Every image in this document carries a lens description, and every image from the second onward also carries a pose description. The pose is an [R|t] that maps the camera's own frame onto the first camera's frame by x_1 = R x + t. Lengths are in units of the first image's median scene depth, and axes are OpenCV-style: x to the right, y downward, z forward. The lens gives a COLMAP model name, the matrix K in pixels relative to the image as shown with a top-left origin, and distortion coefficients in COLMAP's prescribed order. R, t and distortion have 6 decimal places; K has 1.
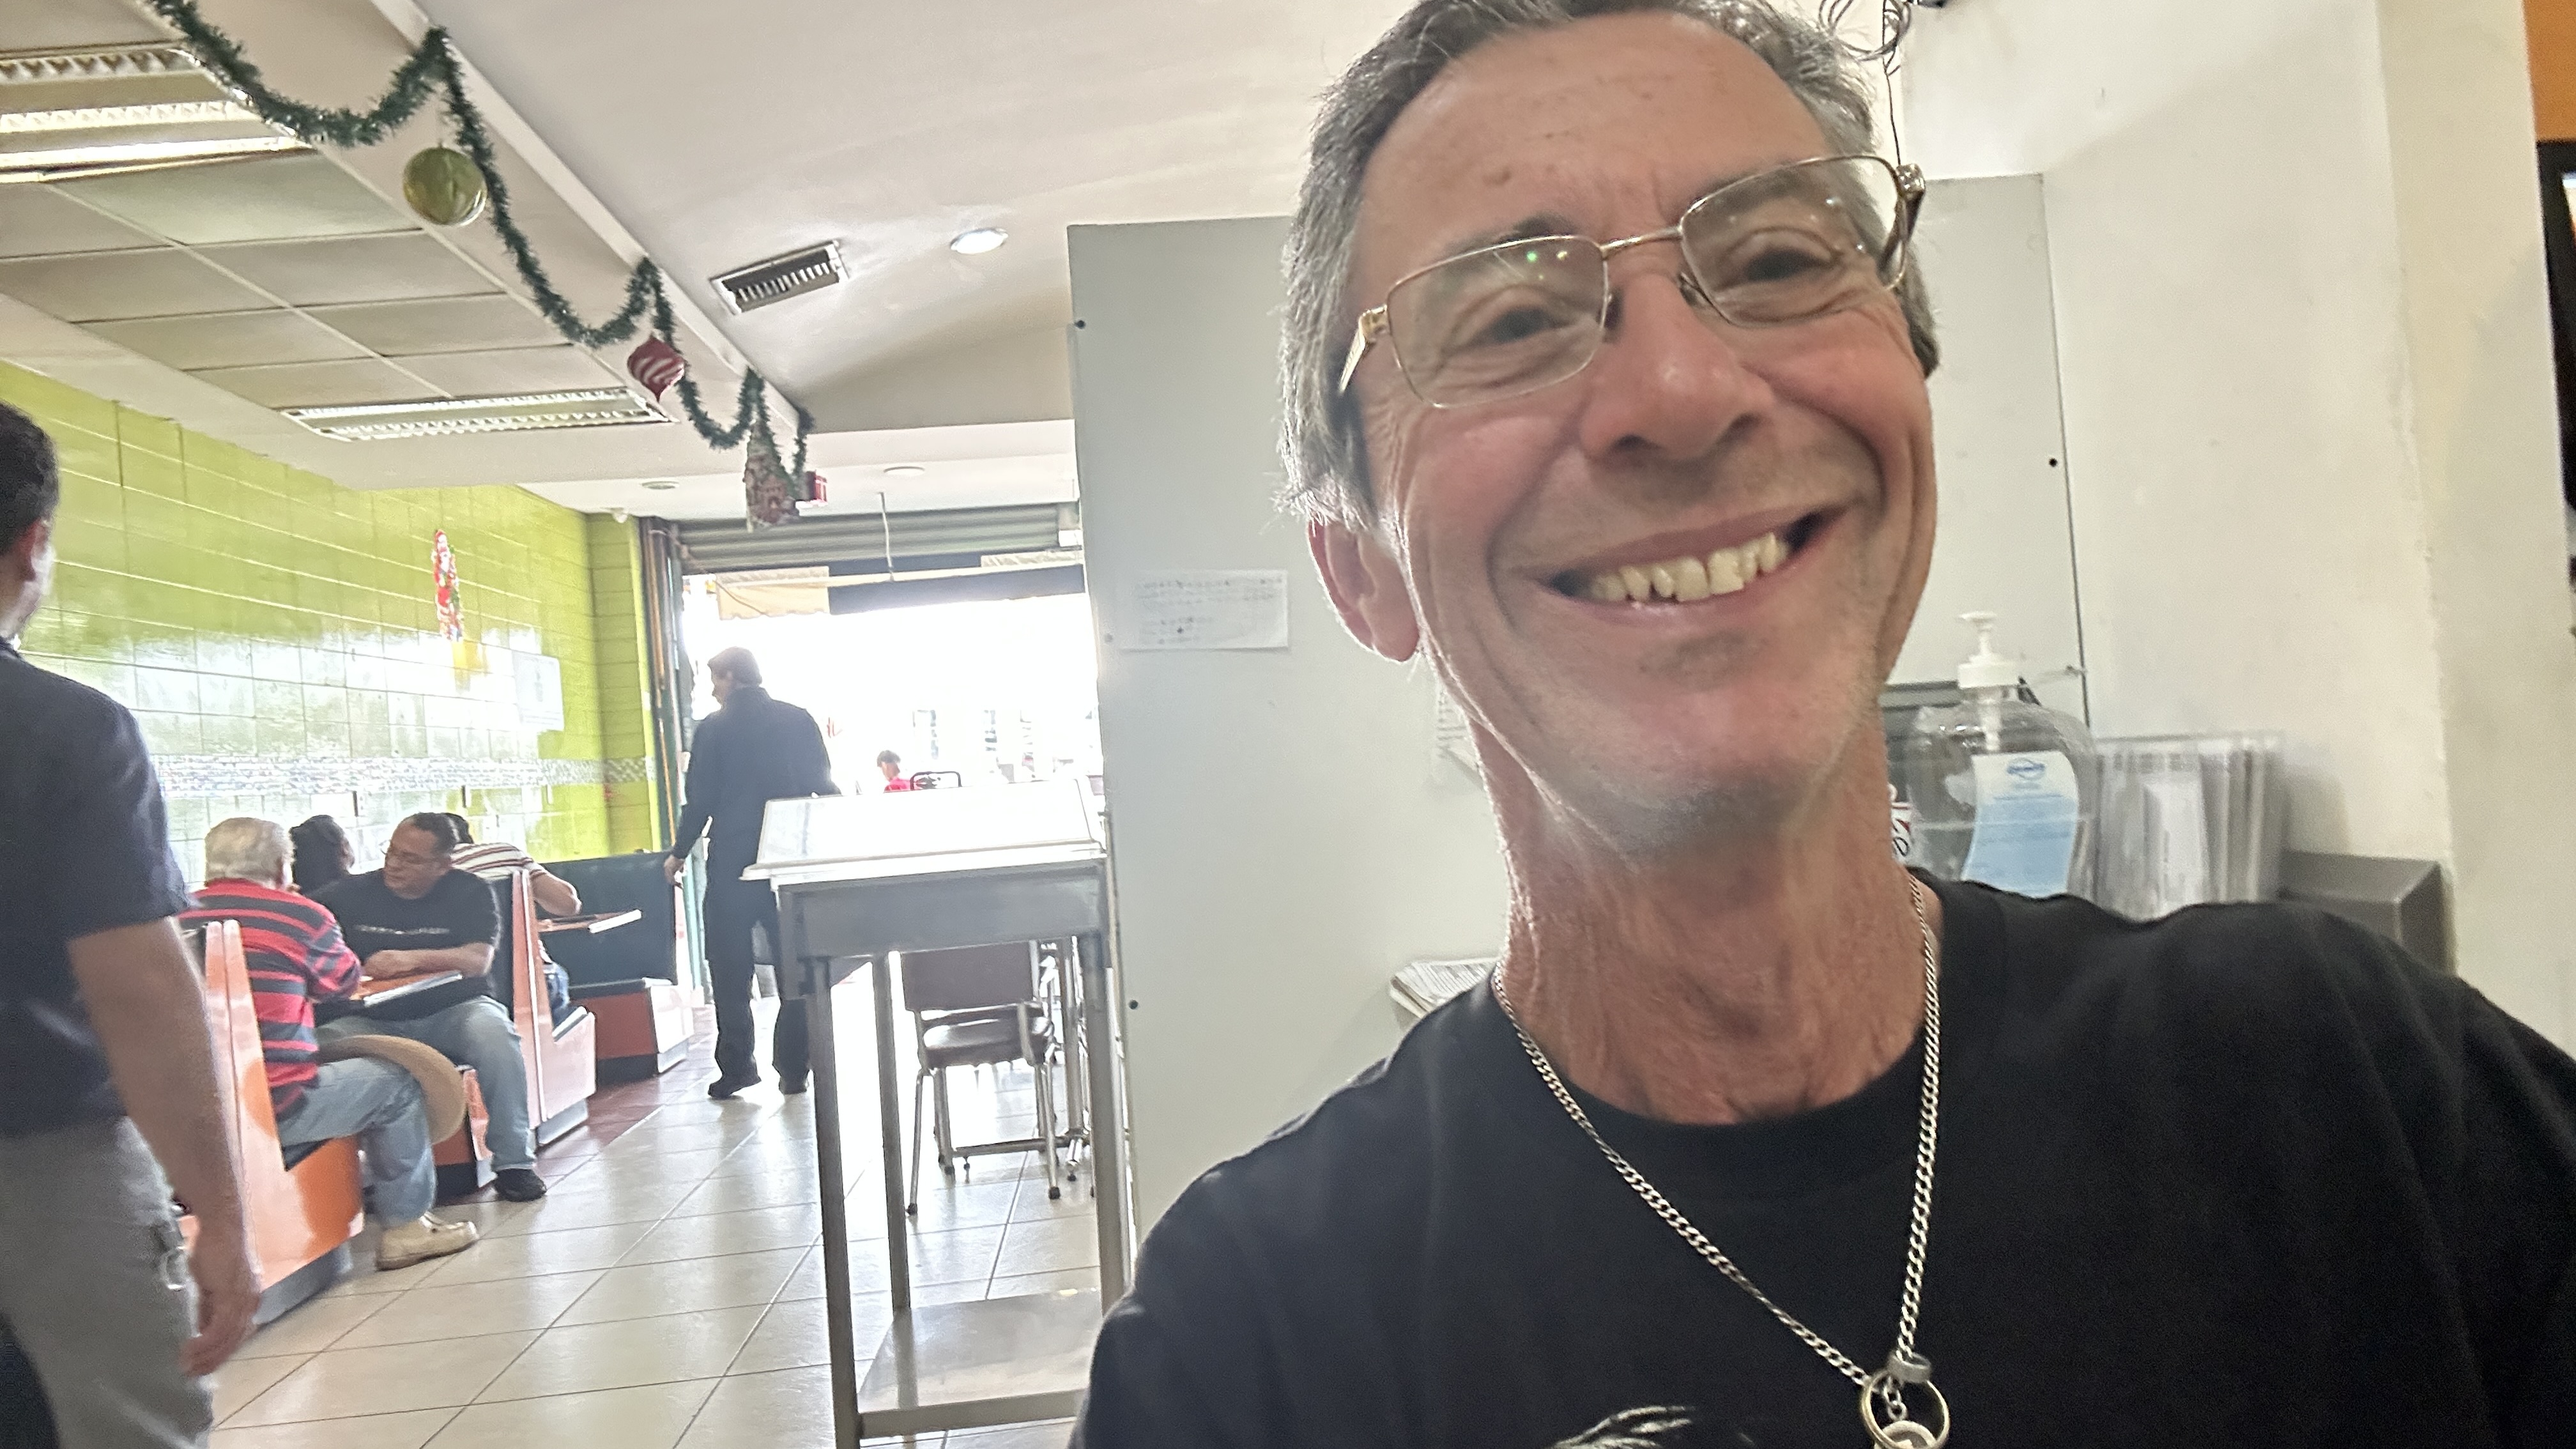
lens RADIAL K [[1737.9, 0, 1289.7], [0, 1737.9, 718.7], [0, 0, 1]] dist [0.047579, 0.000054]
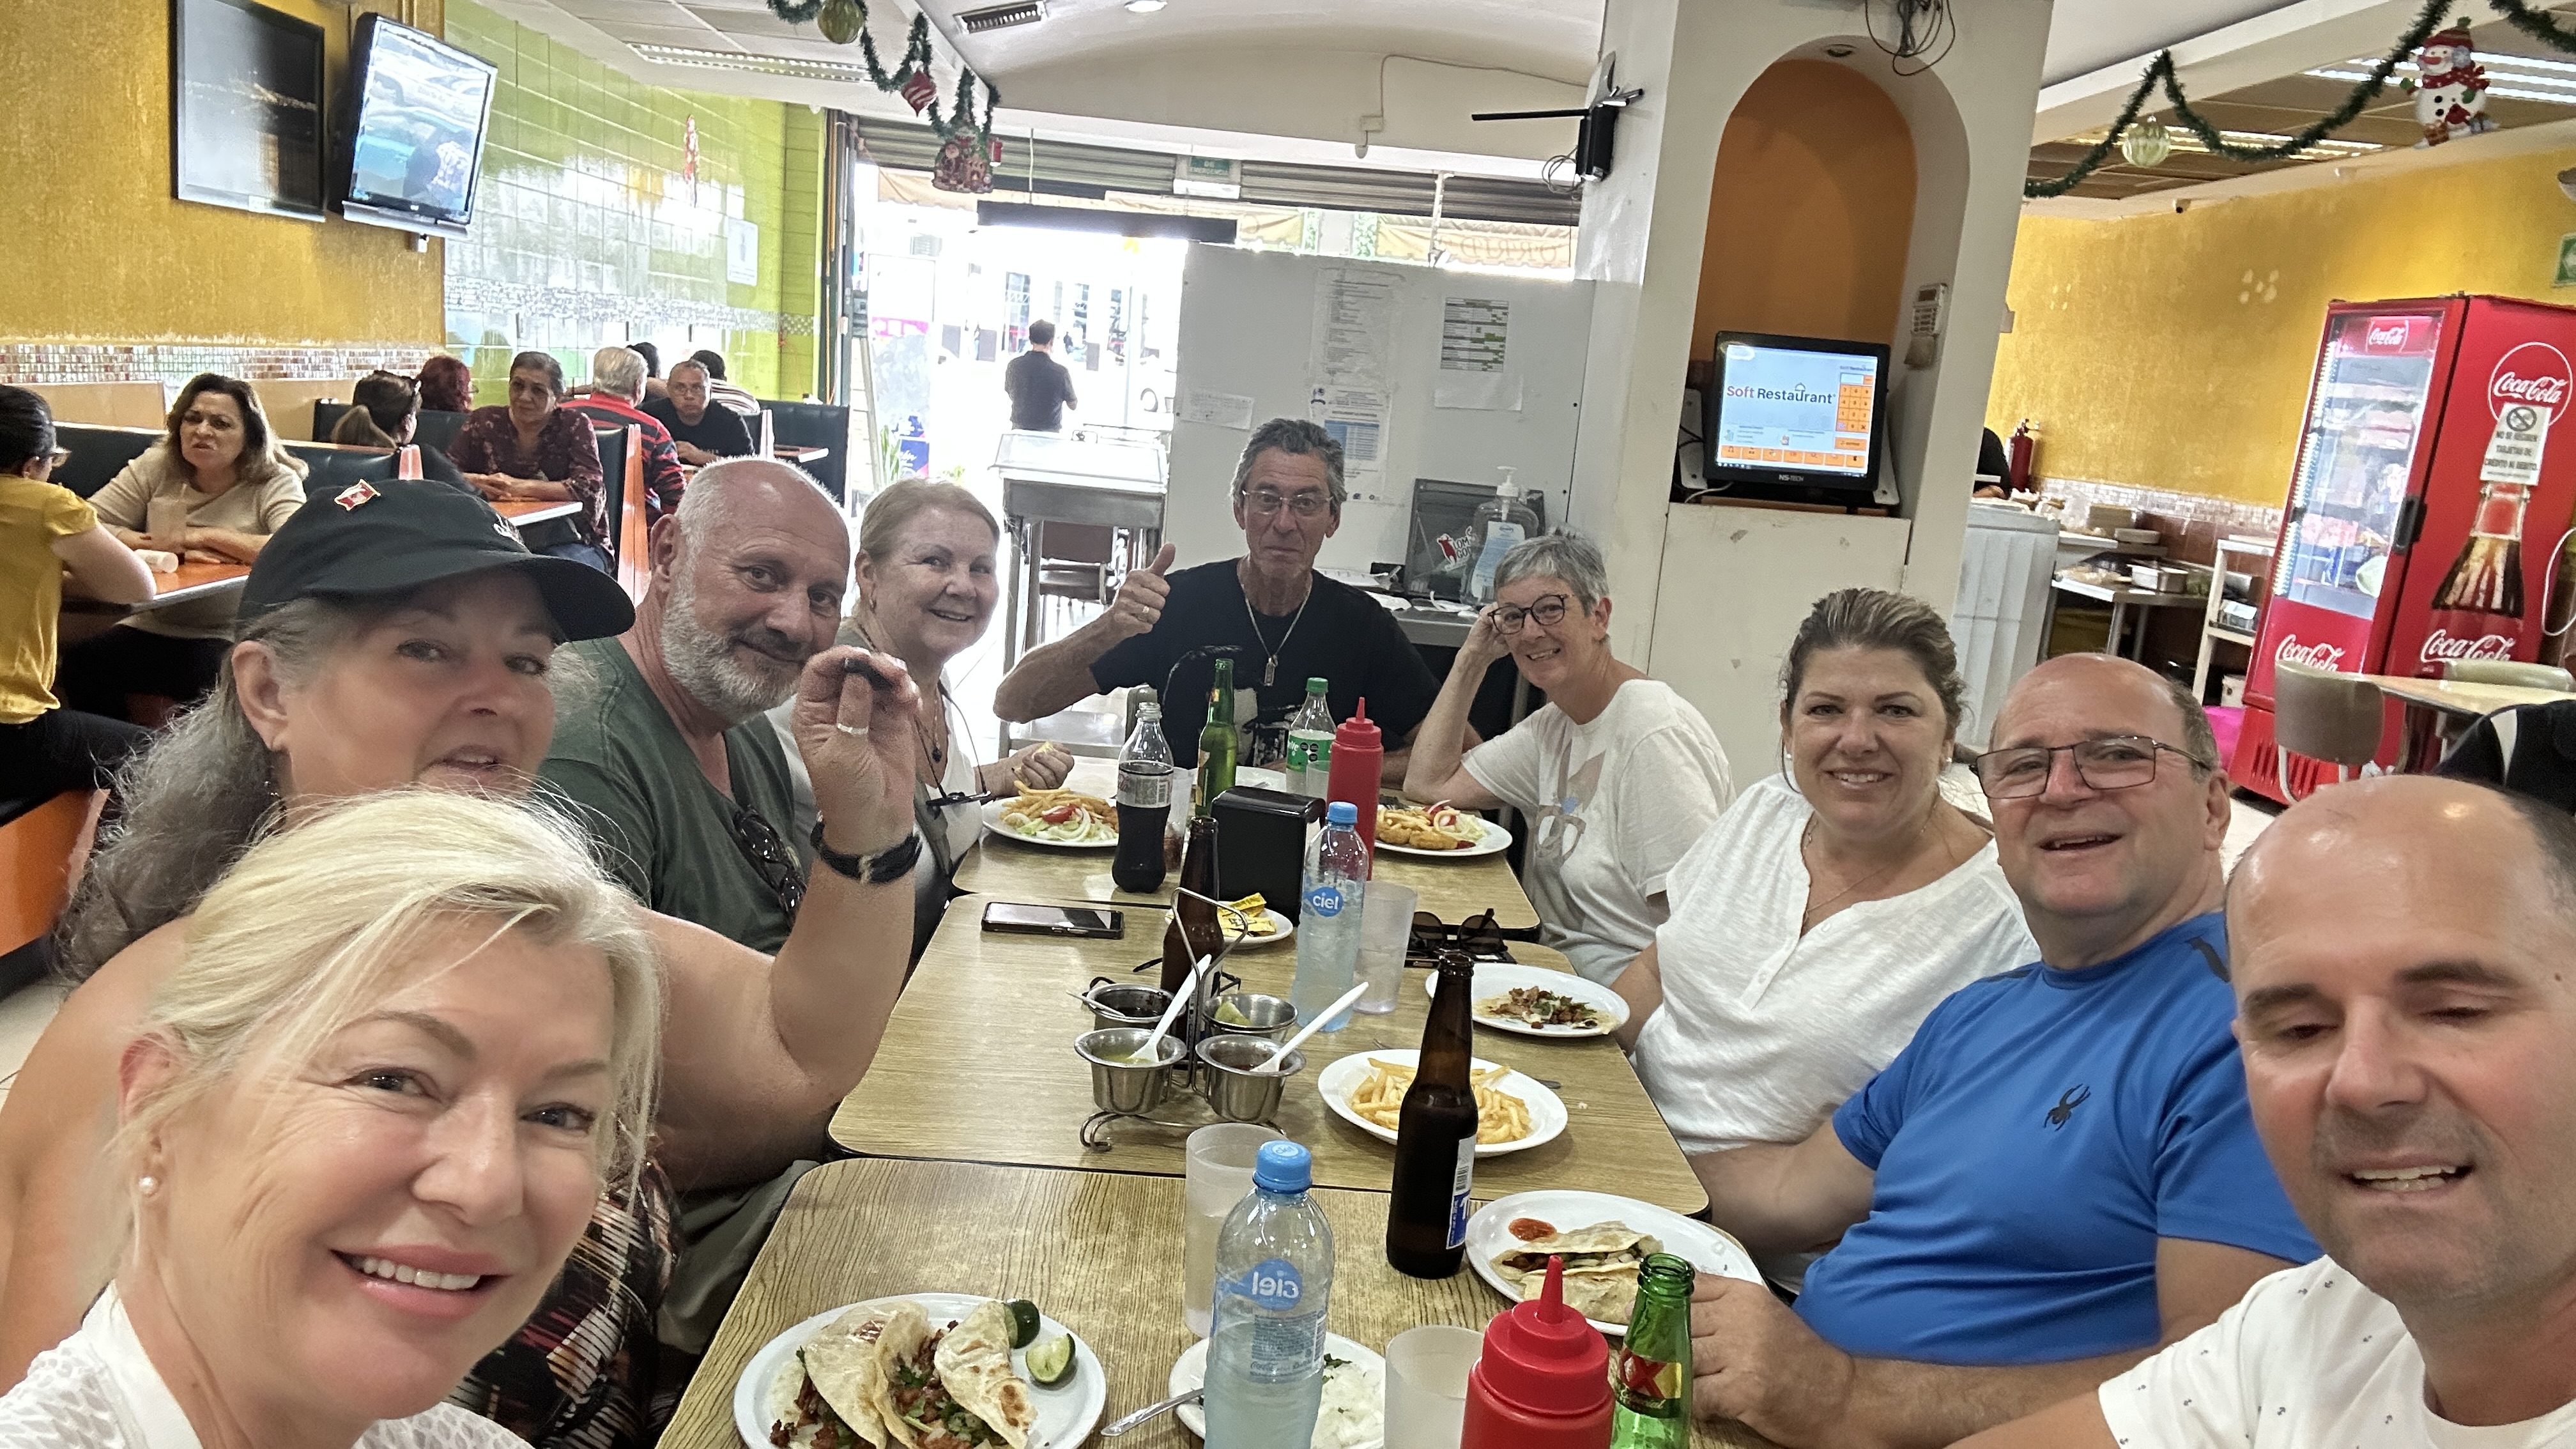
lens RADIAL K [[1737.9, 0, 1296.3], [0, 1737.9, 726.5], [0, 0, 1]] dist [0.047579, 0.000054]
pose [[0.984356, 0.175910, -0.009997, 0.039049], [-0.169291, 0.959995, 0.223048, -0.050289], [0.048833, -0.217866, 0.974756, -0.362570]]
